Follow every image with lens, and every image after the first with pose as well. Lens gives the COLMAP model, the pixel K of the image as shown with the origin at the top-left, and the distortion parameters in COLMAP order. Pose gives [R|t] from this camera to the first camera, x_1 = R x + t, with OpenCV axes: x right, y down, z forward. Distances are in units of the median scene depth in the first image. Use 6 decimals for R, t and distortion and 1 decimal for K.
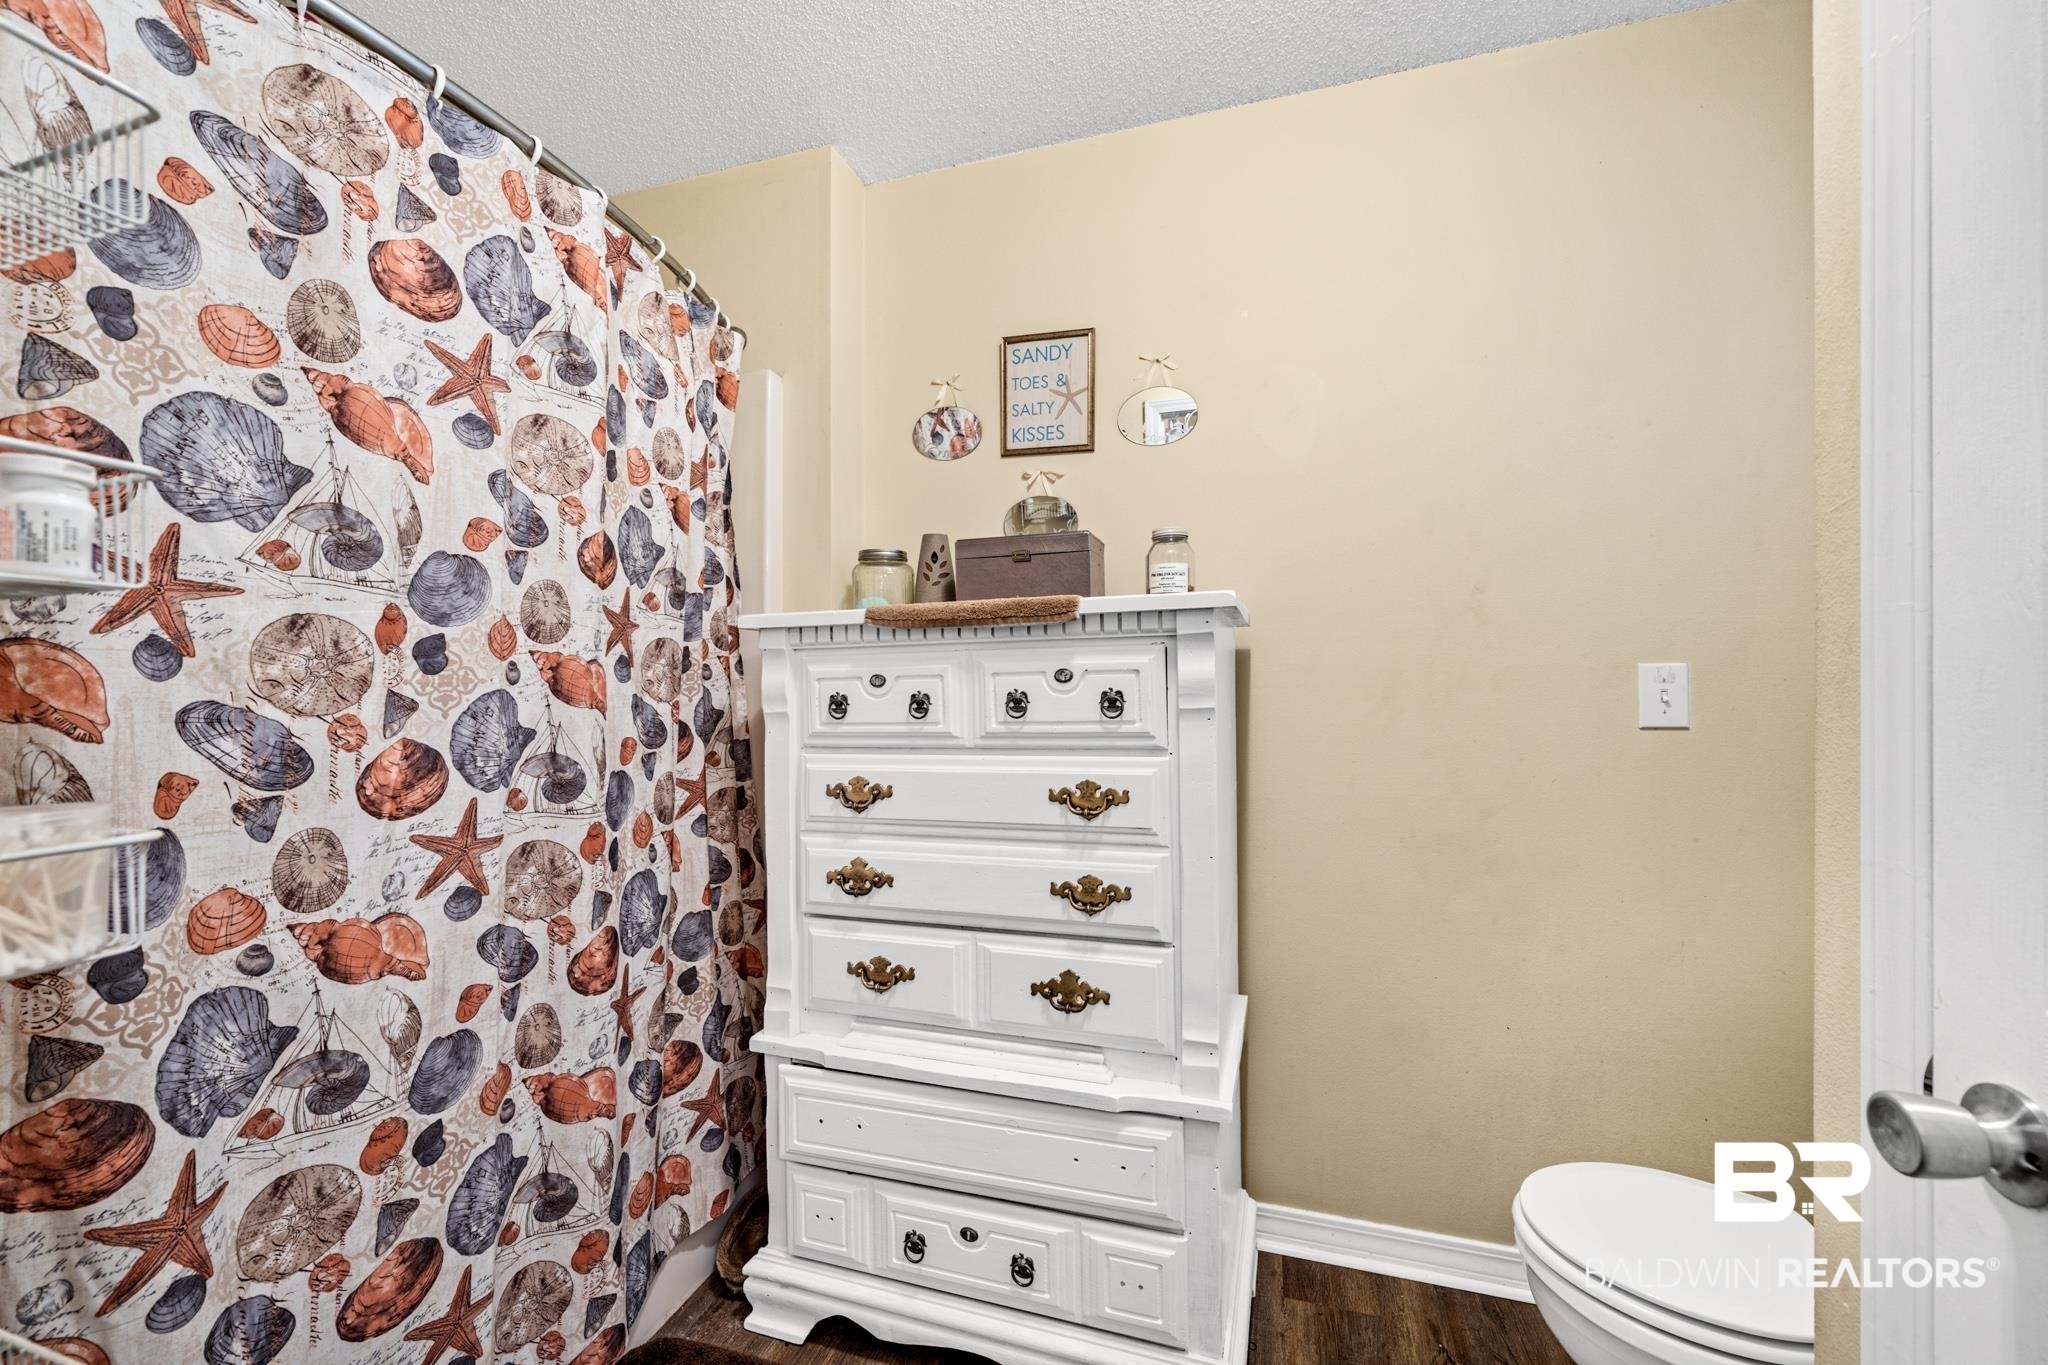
lens RADIAL K [[805.8, 0, 1019.4], [0, 805.8, 689.9], [0, 0, 1]] dist [-0.001240, -0.000170]
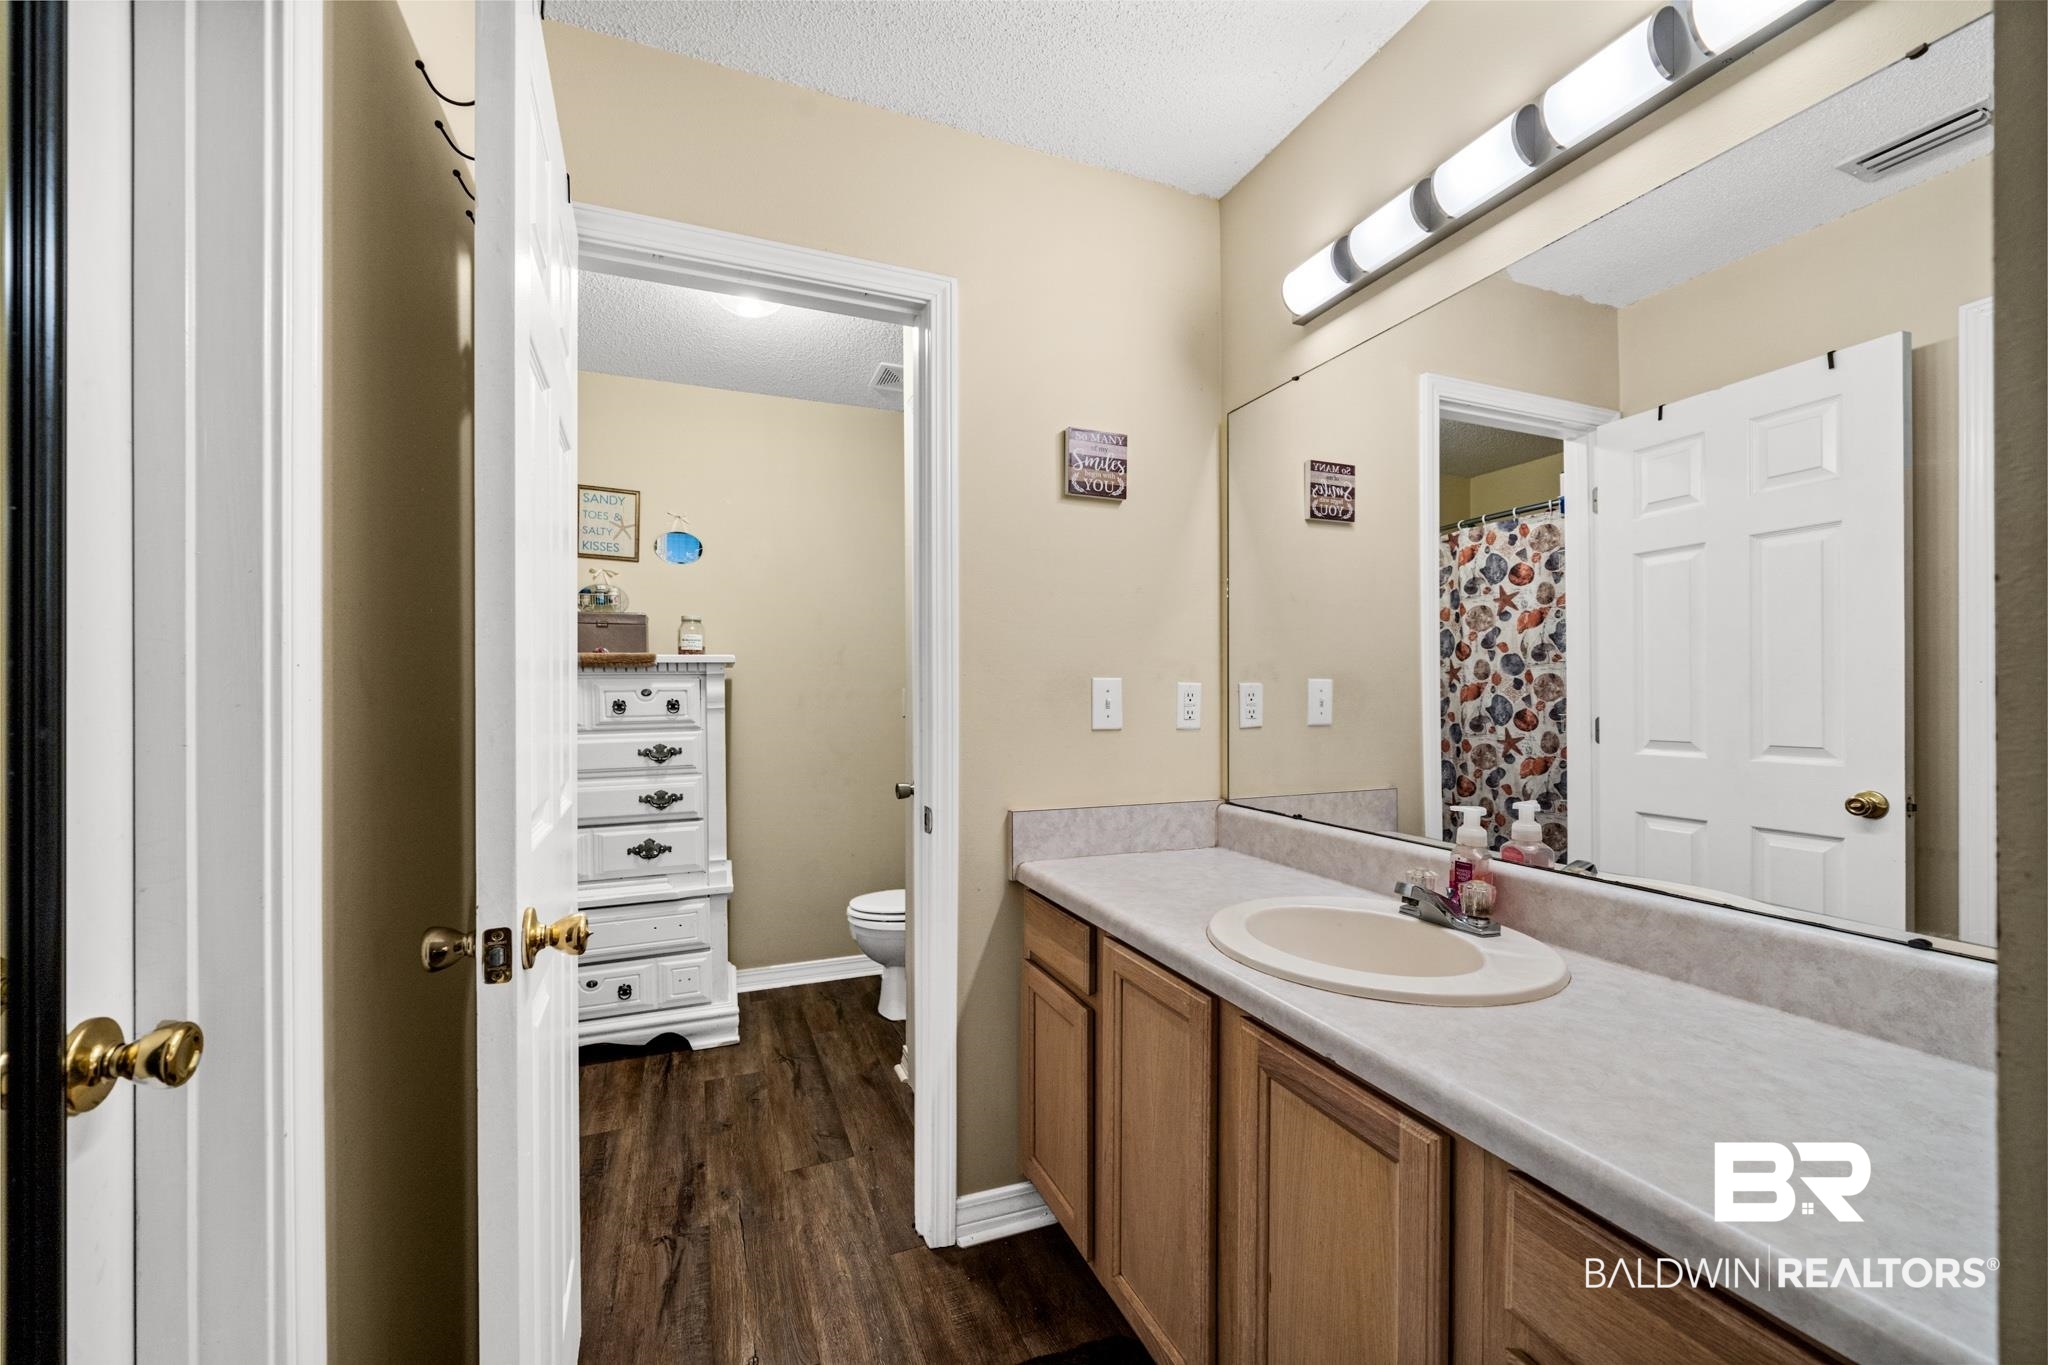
lens RADIAL K [[805.8, 0, 1023.1], [0, 805.8, 695.7], [0, 0, 1]] dist [-0.001240, -0.000170]
pose [[0.772768, 0.001661, 0.634686, -0.494673], [0.004048, 0.999963, -0.007545, 0.008959], [-0.634675, 0.008399, 0.772733, -1.152186]]
